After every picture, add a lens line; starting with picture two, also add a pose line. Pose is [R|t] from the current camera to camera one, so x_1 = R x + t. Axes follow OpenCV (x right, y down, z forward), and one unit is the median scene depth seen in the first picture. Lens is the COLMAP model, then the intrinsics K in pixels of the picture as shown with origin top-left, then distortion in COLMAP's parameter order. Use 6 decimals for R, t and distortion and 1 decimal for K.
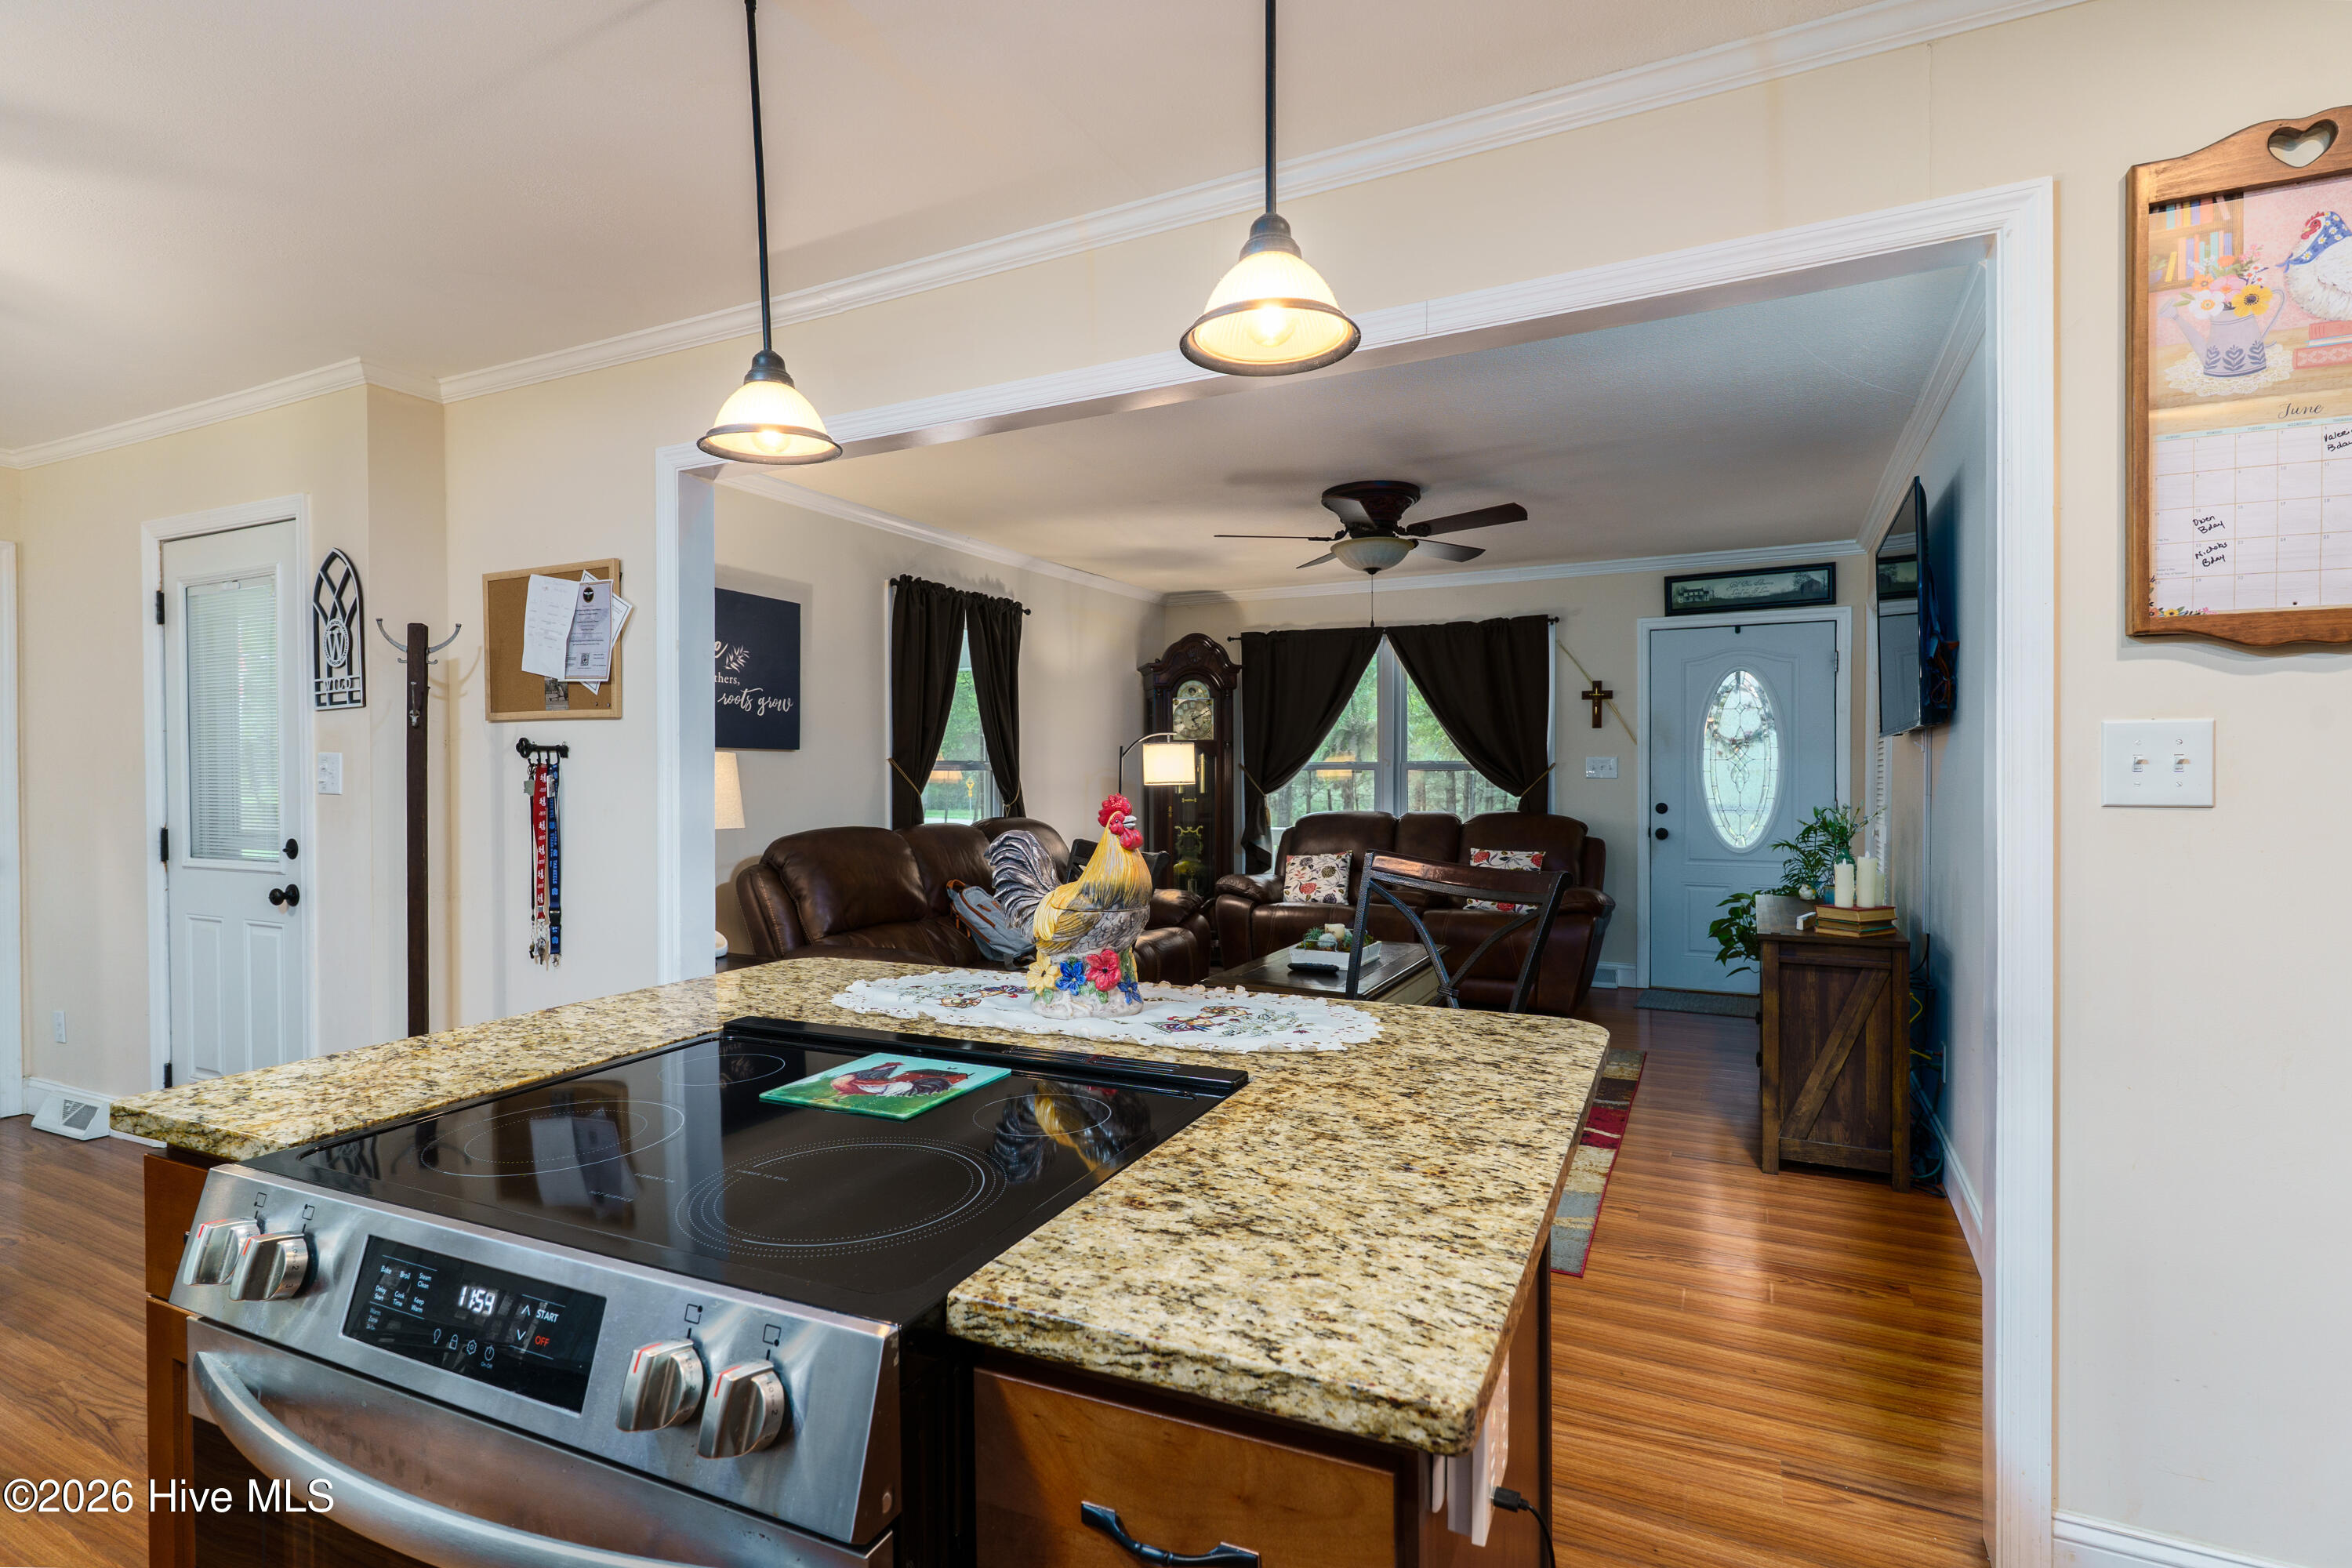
lens RADIAL K [[1137.6, 0, 1171.7], [0, 1137.6, 779.6], [0, 0, 1]] dist [0.002957, 0.000345]
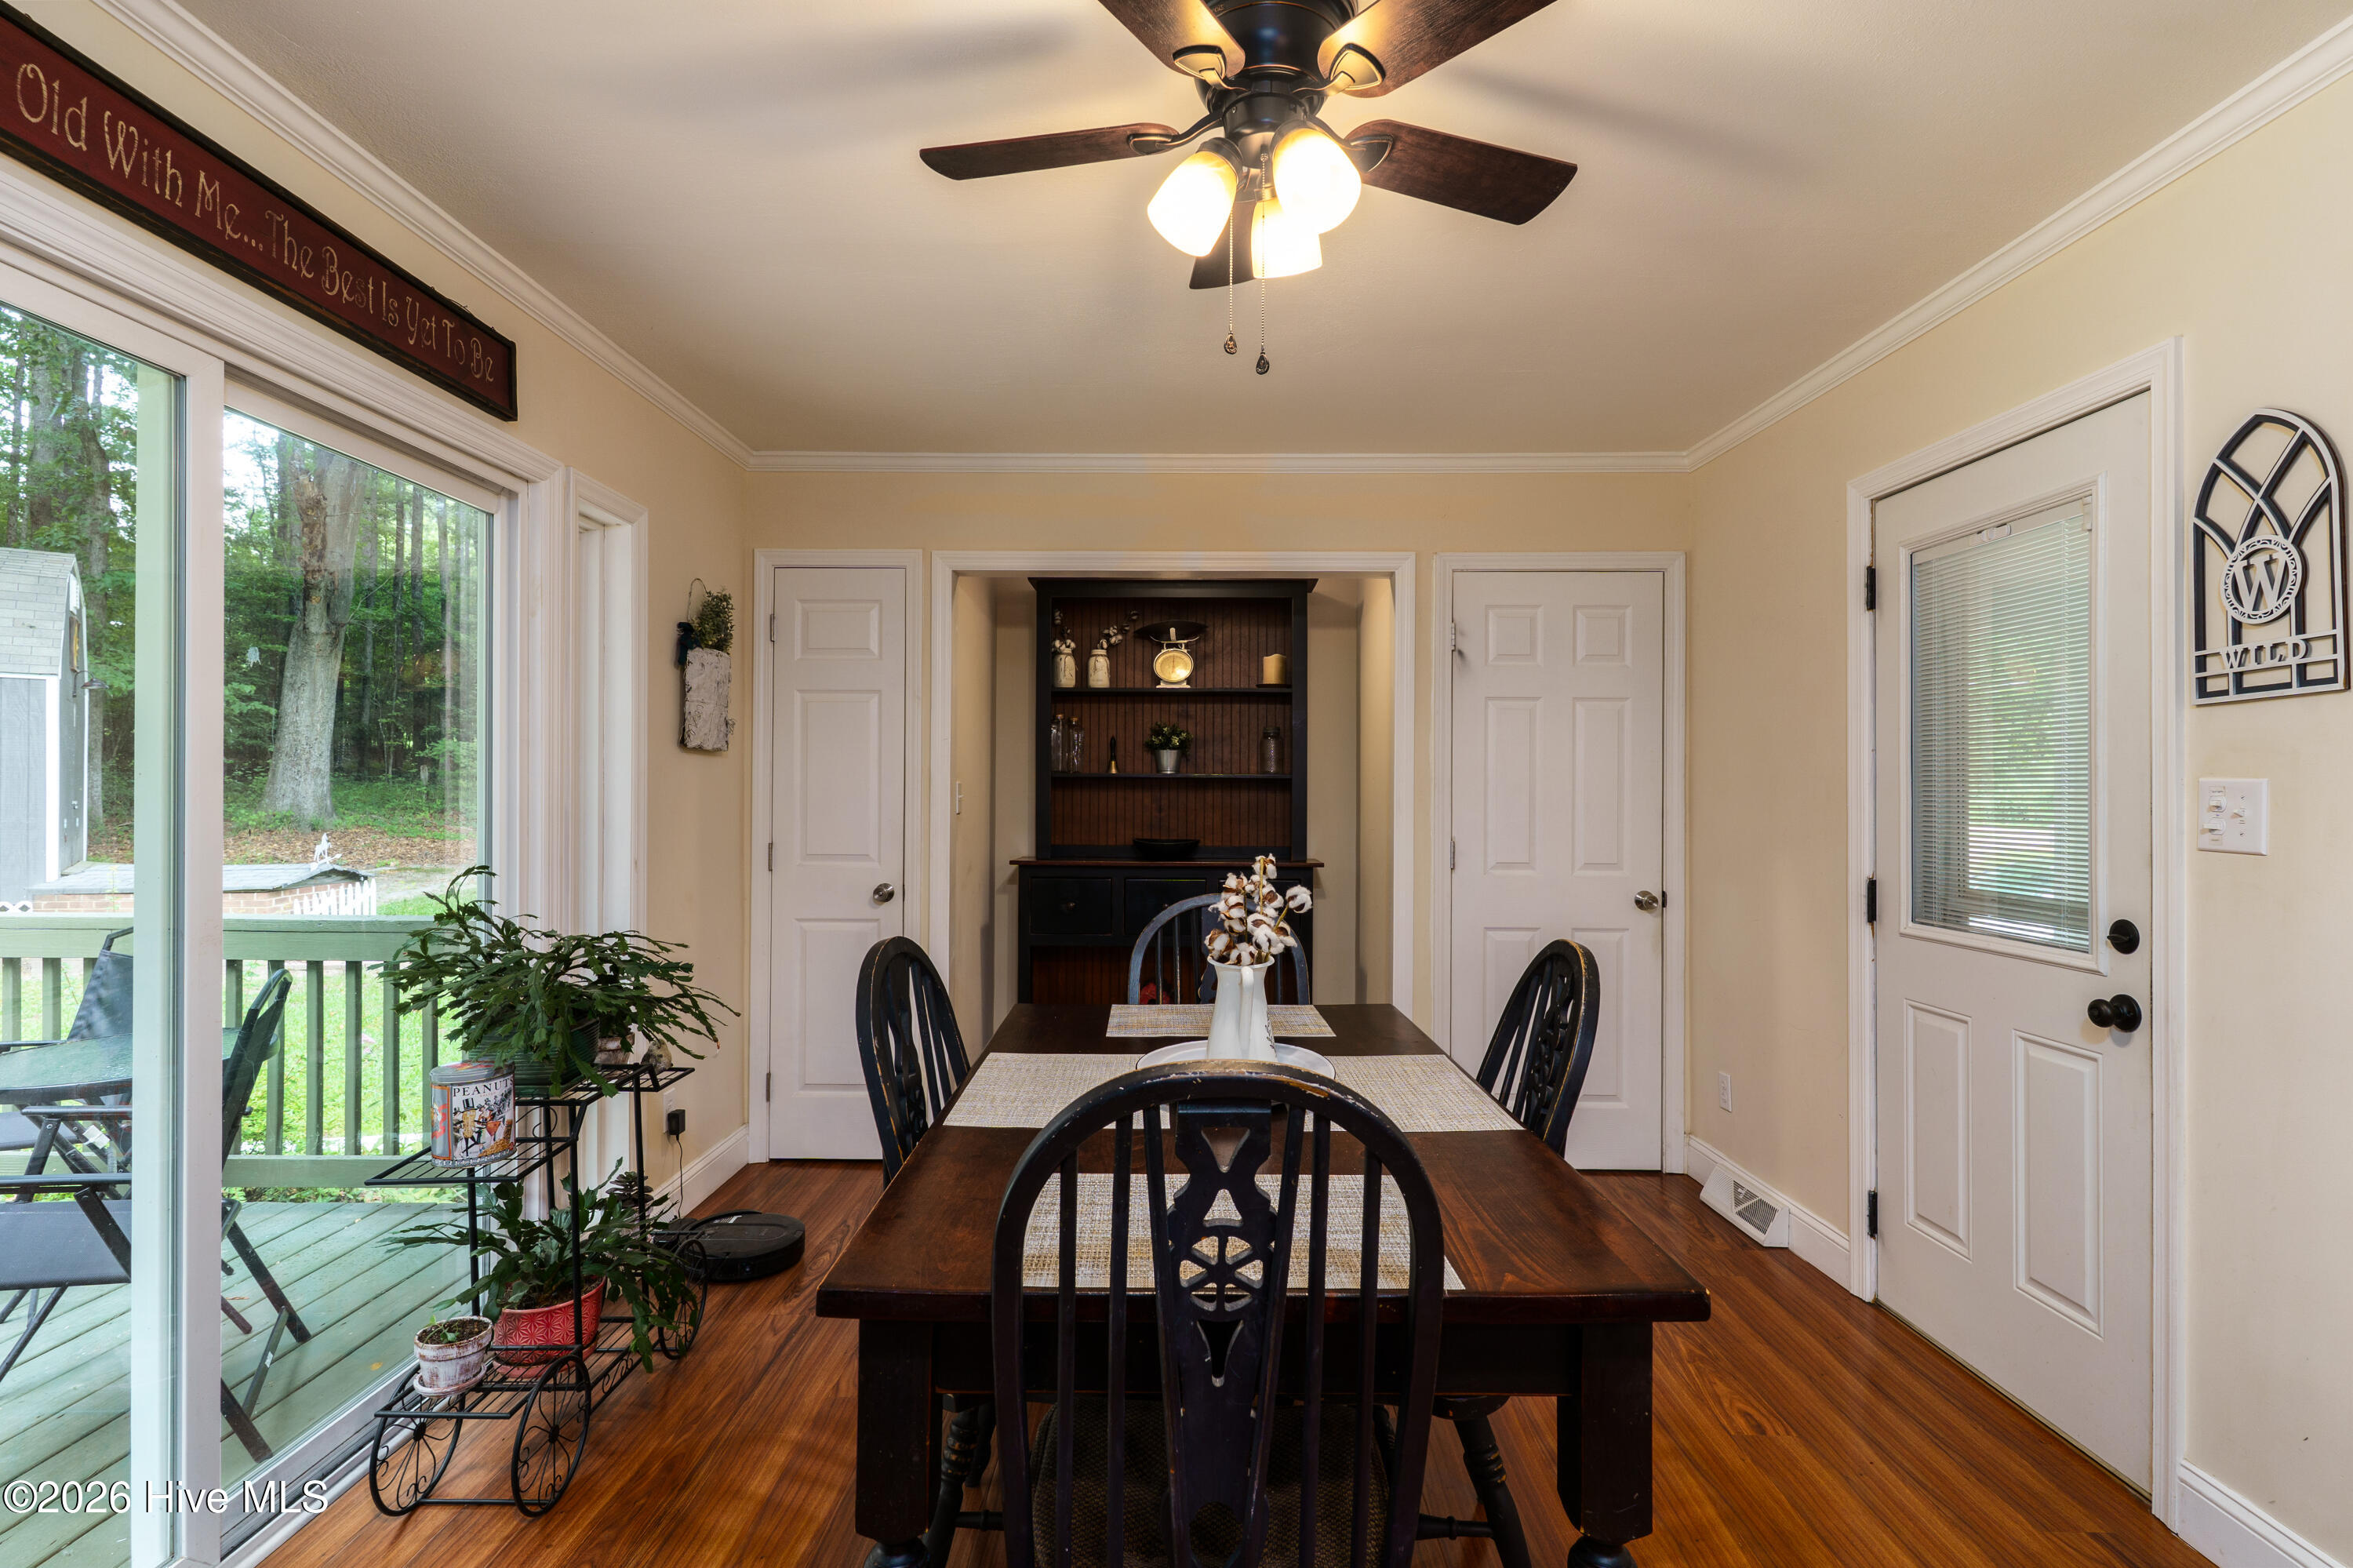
lens RADIAL K [[1144.4, 0, 1165.6], [0, 1144.4, 782.9], [0, 0, 1]] dist [-0.001679, -0.000364]
pose [[0.436020, -0.000595, -0.899937, -0.339672], [-0.013681, 0.999880, -0.007290, -0.007516], [0.899833, 0.015491, 0.435959, 0.207034]]
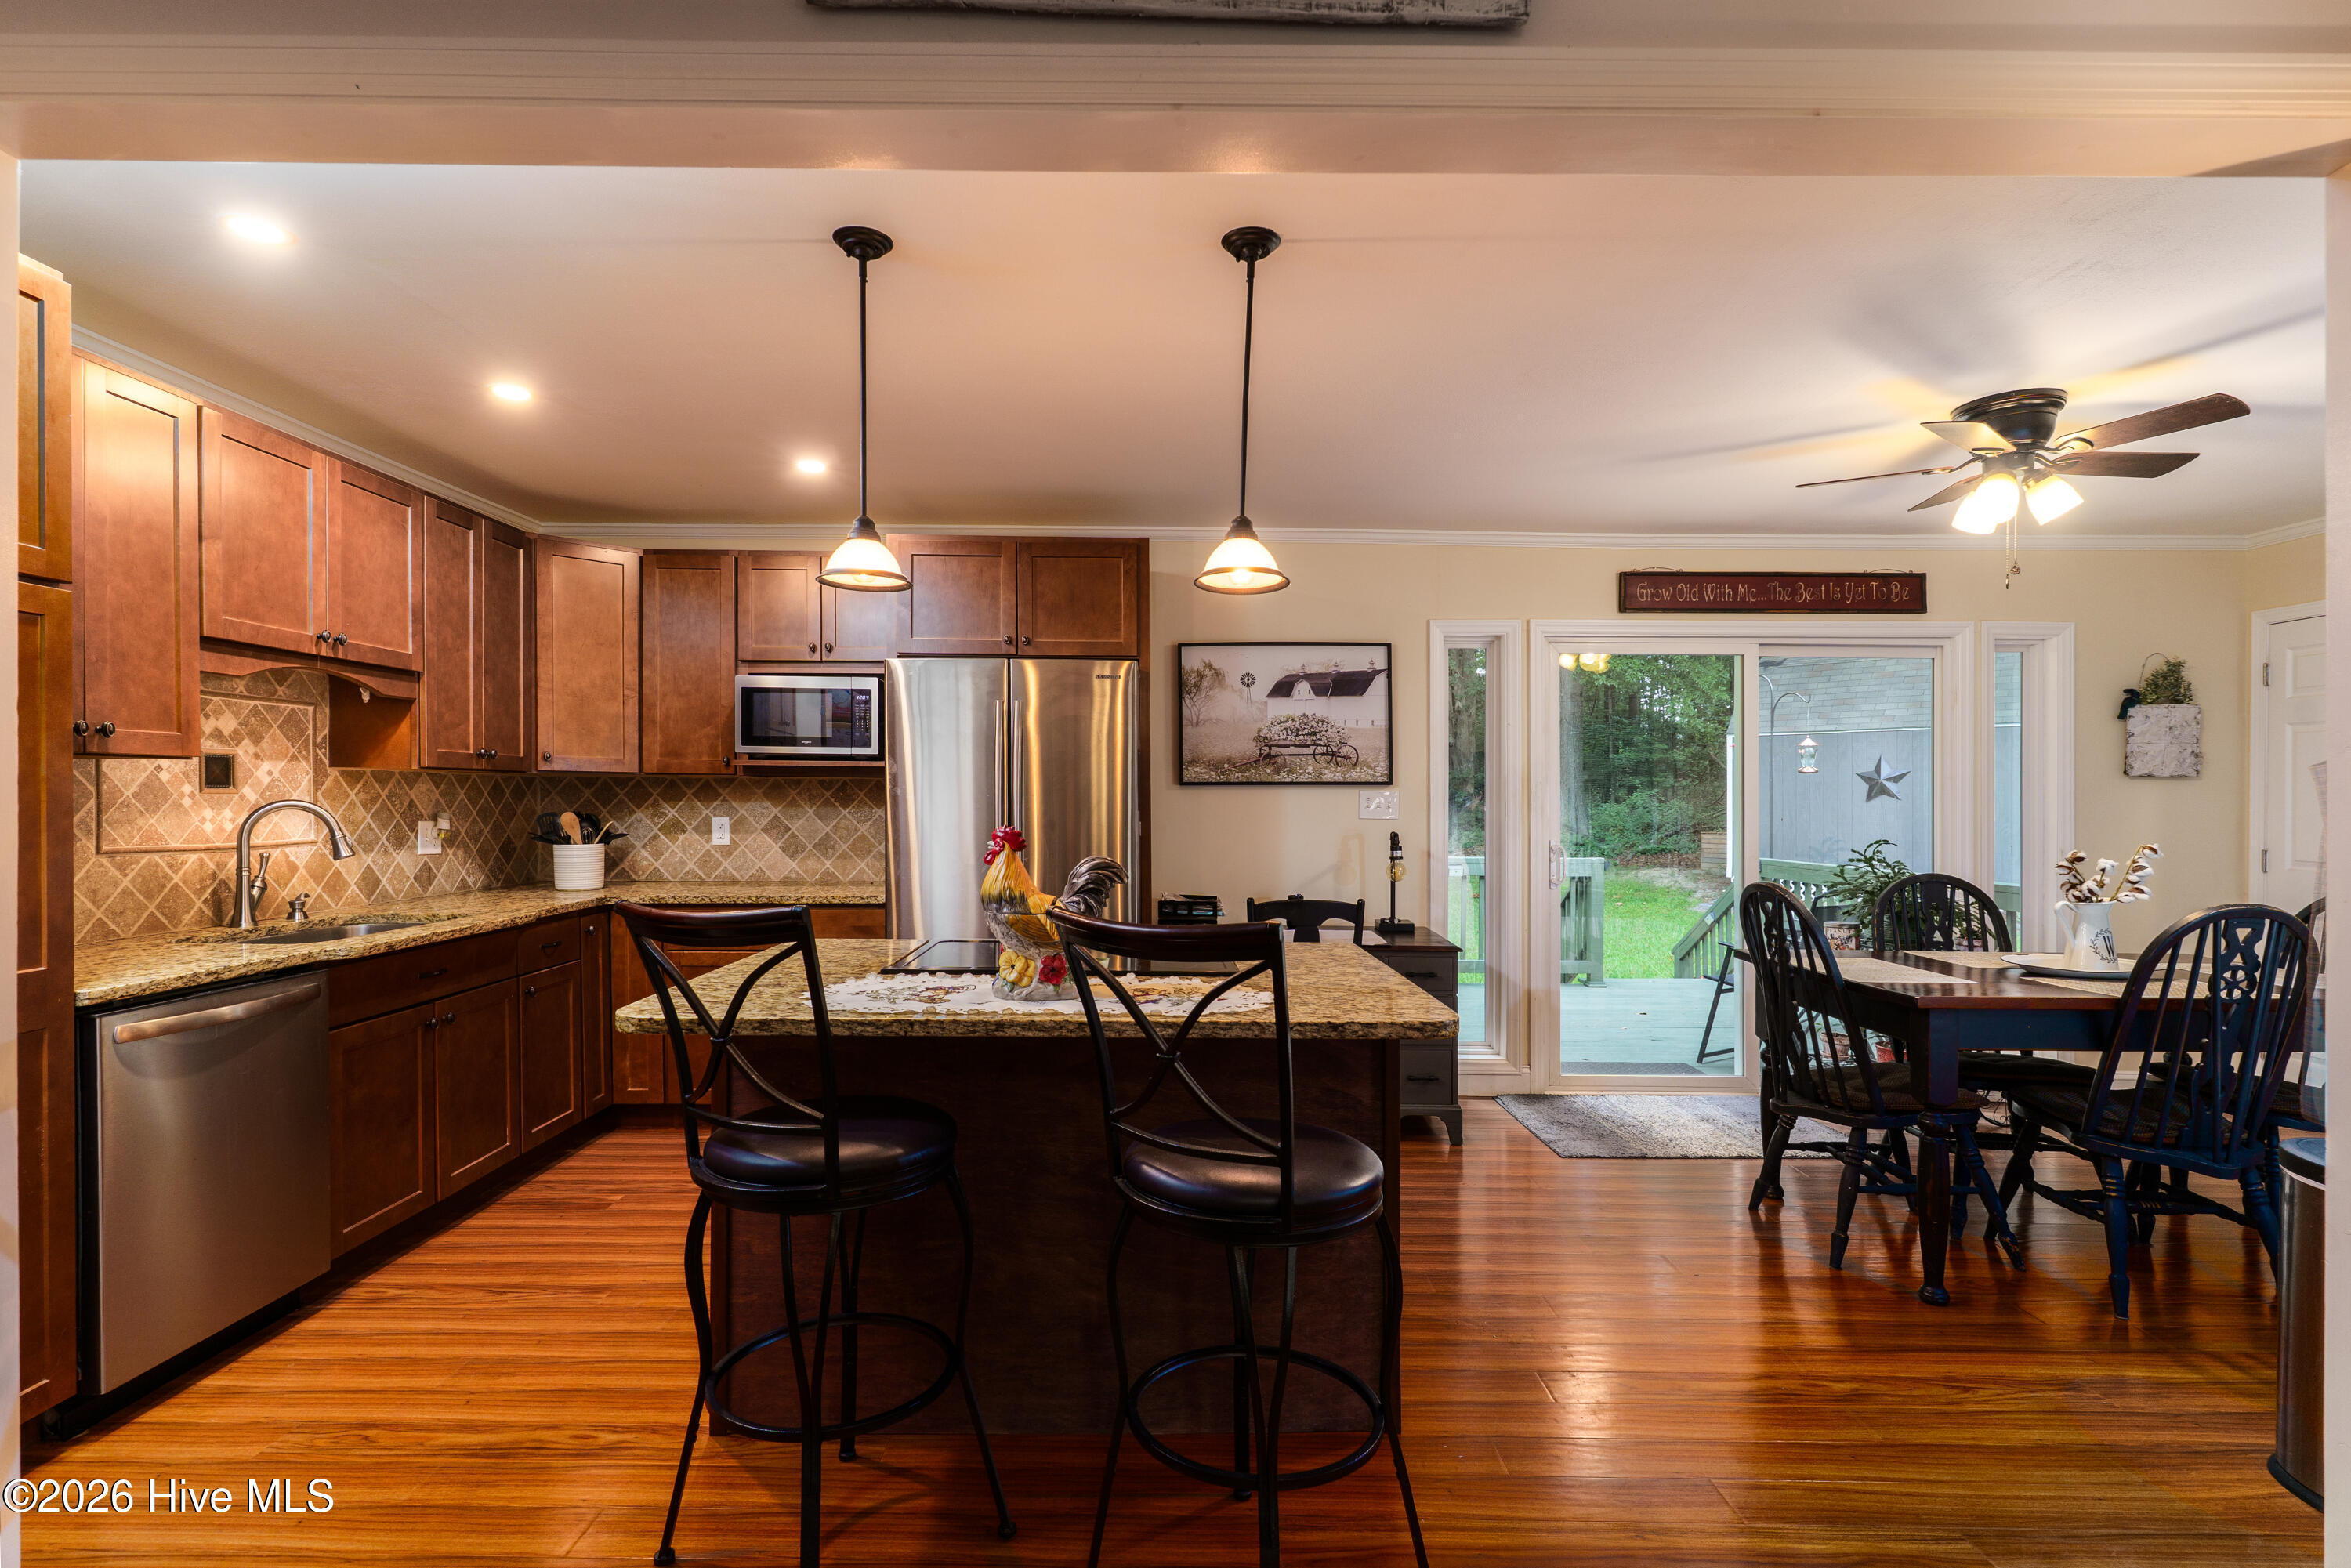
lens RADIAL K [[1176.1, 0, 1175.5], [0, 1176.1, 784.0], [0, 0, 1]] dist [-0.000676, 0.000198]
pose [[-0.884923, -0.009203, -0.465646, 0.160440], [-0.009958, 0.999950, -0.000837, -0.014058], [0.465631, 0.003896, -0.884970, 0.810100]]
